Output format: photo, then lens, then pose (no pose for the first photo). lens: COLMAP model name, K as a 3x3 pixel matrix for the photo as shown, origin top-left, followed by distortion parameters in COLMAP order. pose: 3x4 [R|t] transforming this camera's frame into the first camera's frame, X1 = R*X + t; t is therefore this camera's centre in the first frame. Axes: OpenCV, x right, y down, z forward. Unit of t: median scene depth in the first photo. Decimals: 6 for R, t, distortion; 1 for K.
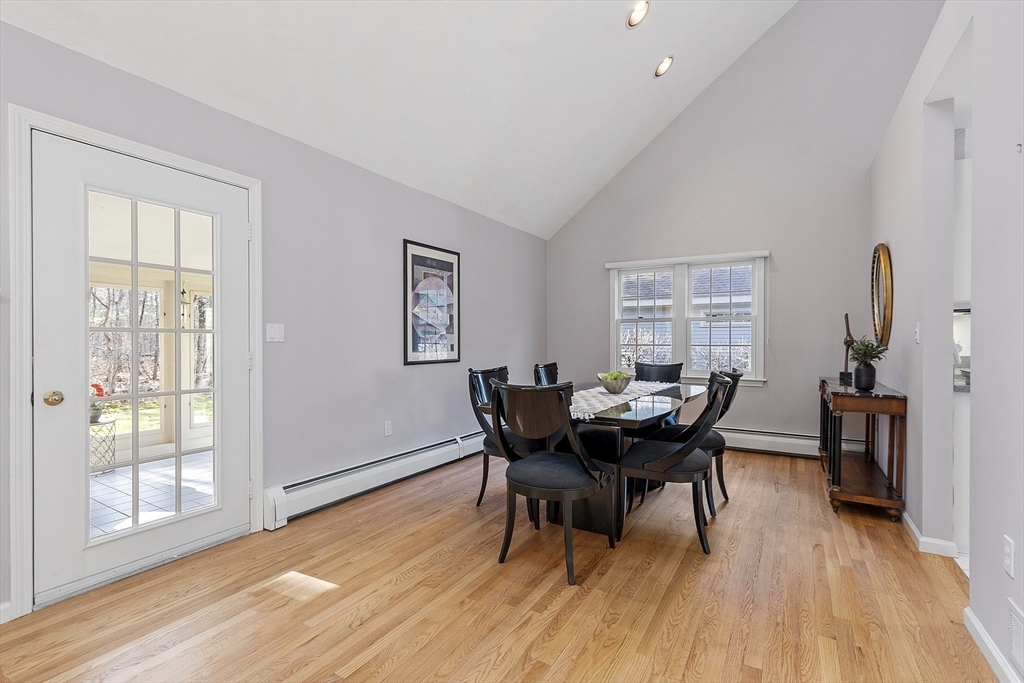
lens RADIAL K [[461.2, 0, 509.3], [0, 461.2, 343.5], [0, 0, 1]] dist [0.000141, 0.001301]
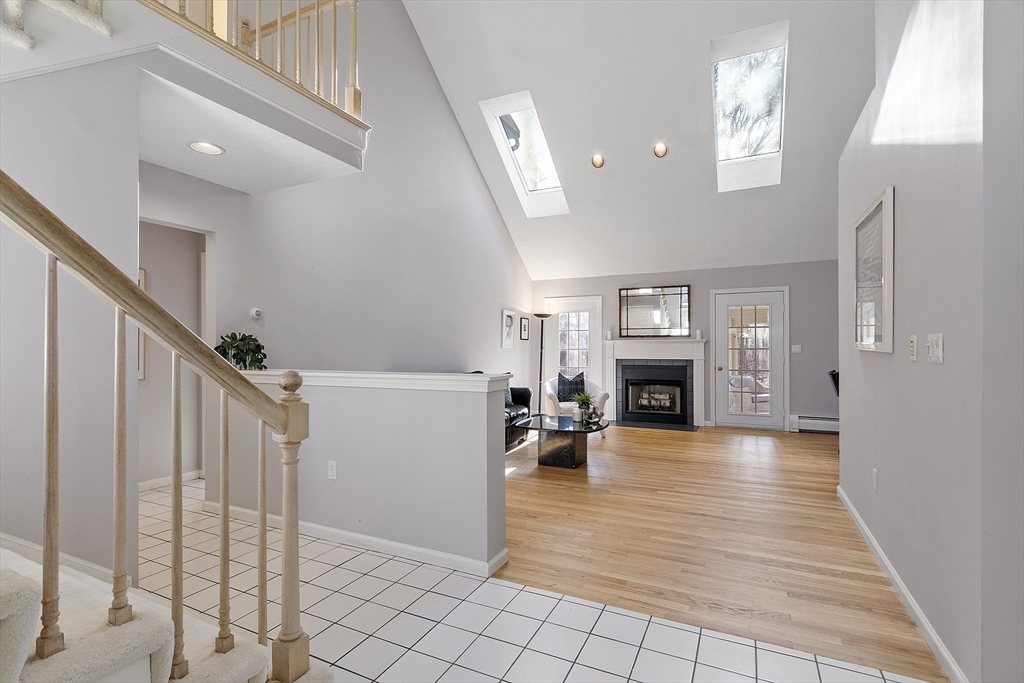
lens RADIAL K [[461.2, 0, 515.7], [0, 461.2, 346.3], [0, 0, 1]] dist [0.000141, 0.001301]
pose [[0.105363, -0.001478, -0.994433, 1.178260], [-0.003466, 0.999992, -0.001853, -0.020161], [0.994428, 0.003642, 0.105357, -0.462190]]
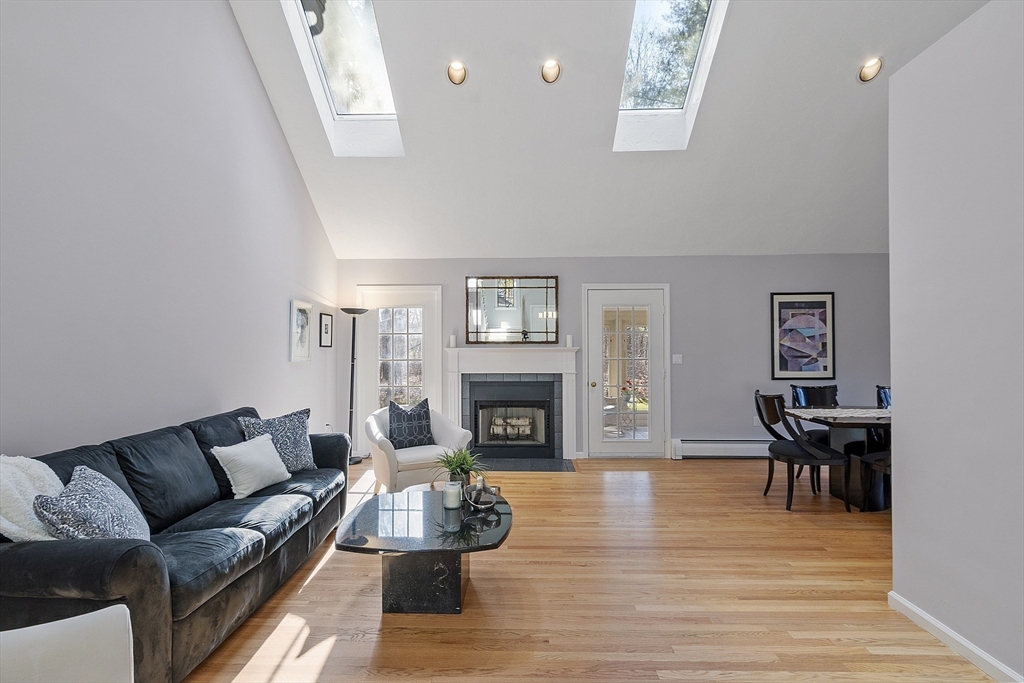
lens RADIAL K [[479.1, 0, 506.3], [0, 479.1, 343.2], [0, 0, 1]] dist [-0.002779, -0.000248]
pose [[0.495779, -0.007208, -0.868419, 0.631337], [-0.000735, 0.999962, -0.008720, -0.051695], [0.868448, 0.004962, 0.495755, -0.444764]]
